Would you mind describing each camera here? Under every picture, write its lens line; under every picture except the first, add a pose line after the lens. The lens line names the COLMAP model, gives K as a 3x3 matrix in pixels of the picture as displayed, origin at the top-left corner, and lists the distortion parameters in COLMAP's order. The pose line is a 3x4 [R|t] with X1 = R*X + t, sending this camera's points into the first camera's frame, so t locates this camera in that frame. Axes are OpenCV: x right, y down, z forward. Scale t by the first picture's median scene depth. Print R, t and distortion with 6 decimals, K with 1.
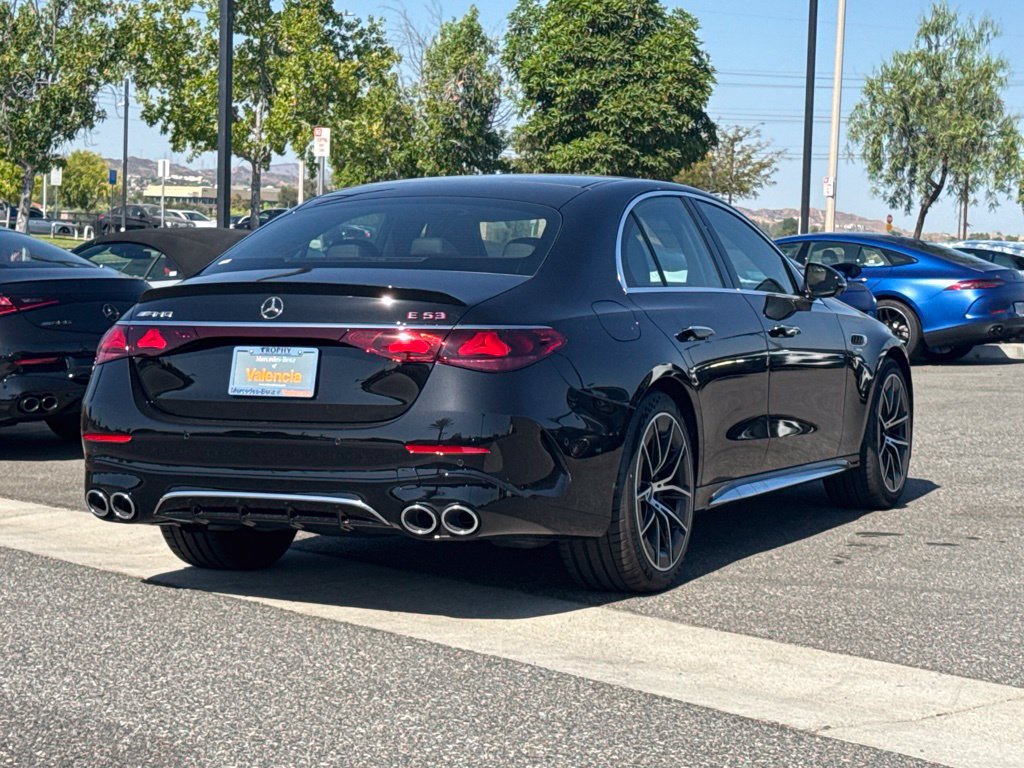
lens RADIAL K [[2440.1, 0, 509.2], [0, 2440.1, 379.7], [0, 0, 1]] dist [0.184160, 0.000000]
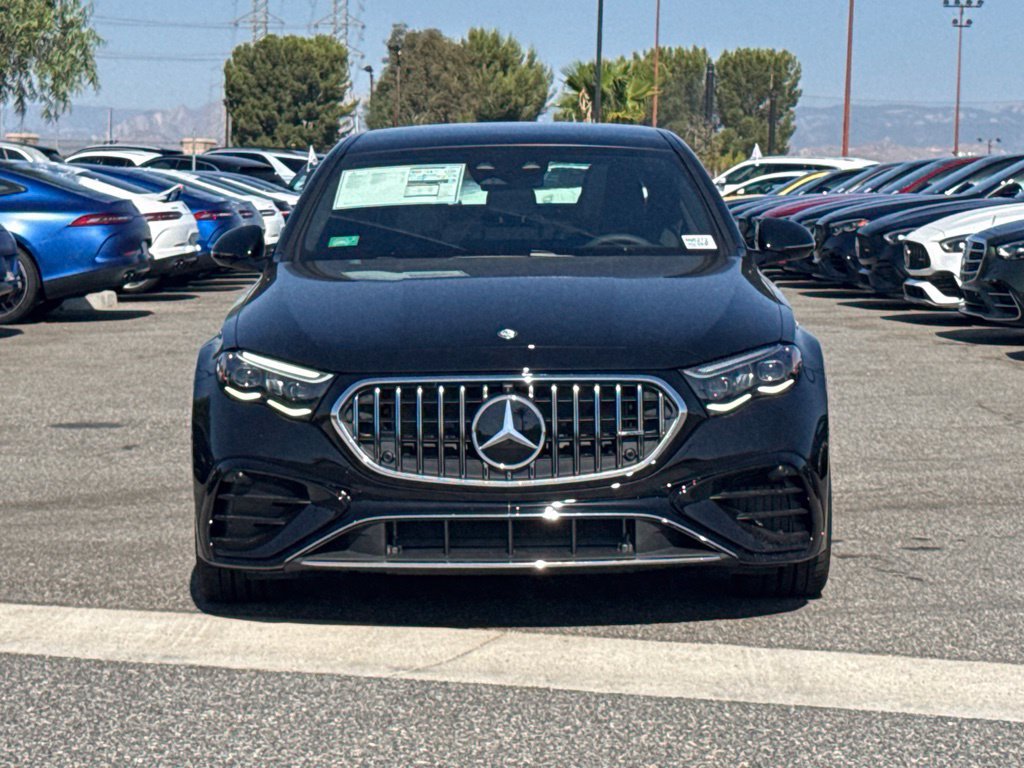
lens RADIAL K [[3113.5, 0, 515.4], [0, 3113.5, 387.2], [0, 0, 1]] dist [0.215868, 0.000000]
pose [[0.859525, -0.043183, 0.509265, -0.507739], [0.031543, 0.999007, 0.031473, -0.028193], [-0.510119, -0.010988, 0.860034, 0.140311]]
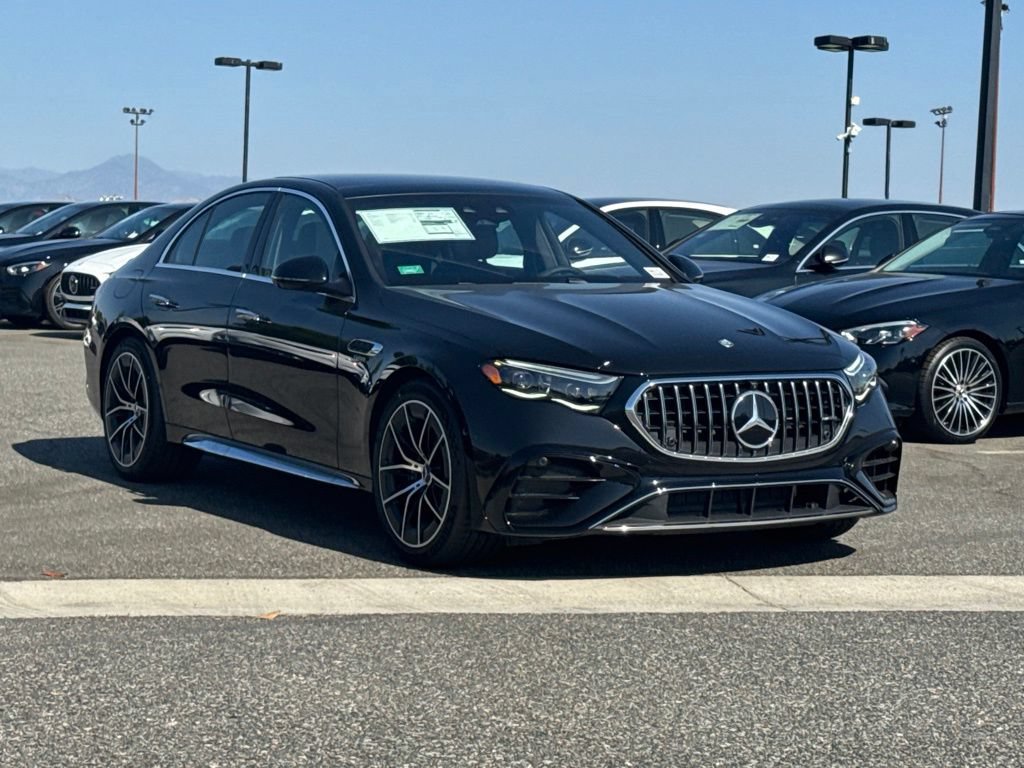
lens RADIAL K [[2531.8, 0, 518.9], [0, 2531.8, 385.7], [0, 0, 1]] dist [0.252994, 0.000000]
pose [[0.471649, -0.051883, 0.880259, -0.934872], [0.027592, 0.998647, 0.044077, -0.043847], [-0.881355, 0.003500, 0.472442, 0.563779]]
